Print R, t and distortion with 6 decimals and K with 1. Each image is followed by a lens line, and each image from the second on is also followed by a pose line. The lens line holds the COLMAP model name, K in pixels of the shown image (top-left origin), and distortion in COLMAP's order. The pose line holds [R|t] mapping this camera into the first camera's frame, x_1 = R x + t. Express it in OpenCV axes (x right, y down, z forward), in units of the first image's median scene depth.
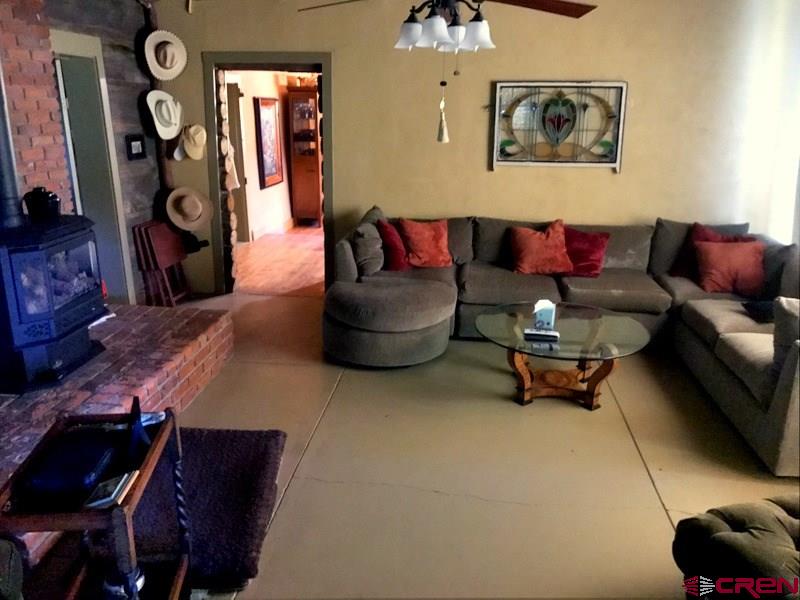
lens RADIAL K [[678.0, 0, 400.0], [0, 678.0, 300.0], [0, 0, 1]] dist [0.001417, 0.005624]
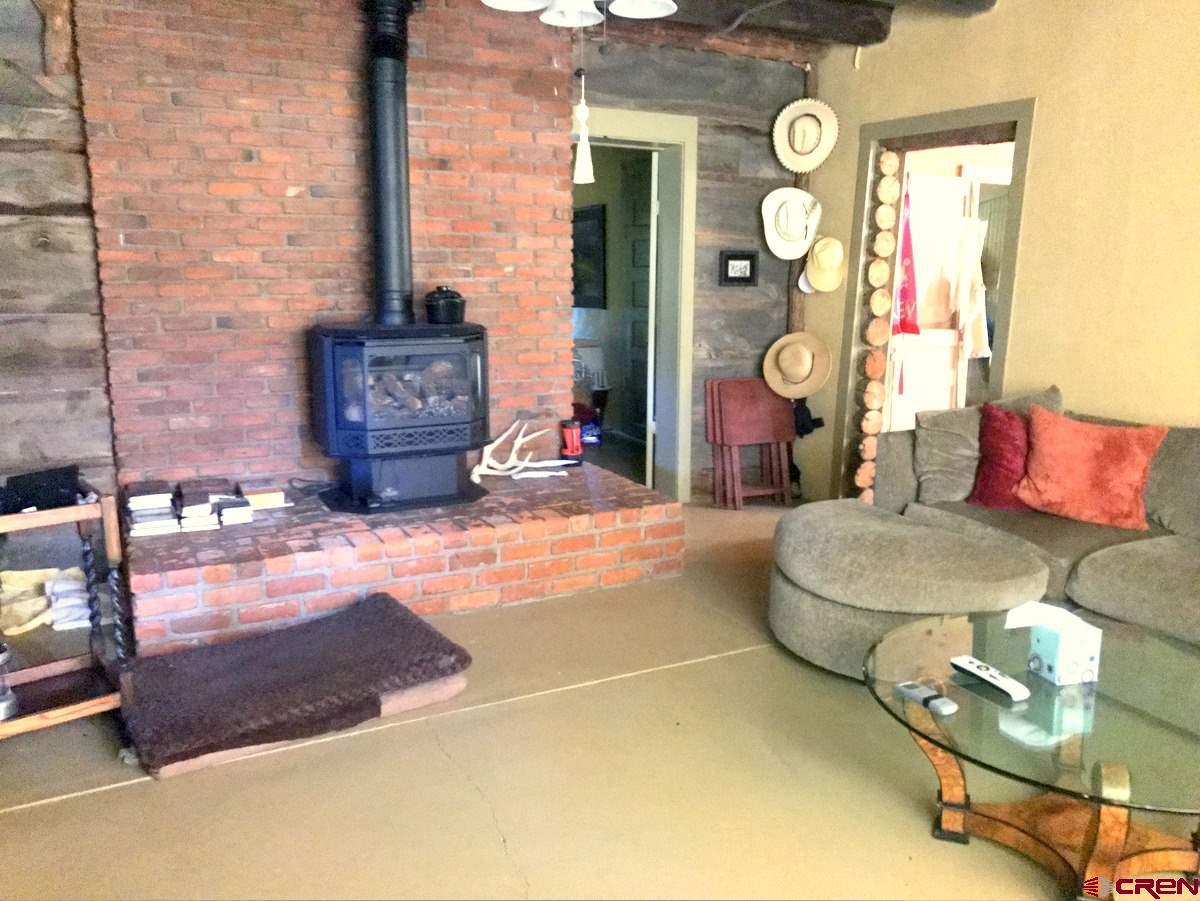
lens RADIAL K [[999.3, 0, 600.0], [0, 999.3, 450.5], [0, 0, 1]] dist [0.093548, -0.289687]
pose [[0.531385, 0.149487, -0.833837, 0.443702], [-0.245902, 0.969145, 0.017037, -0.026778], [0.810656, 0.195989, 0.551748, 0.364183]]
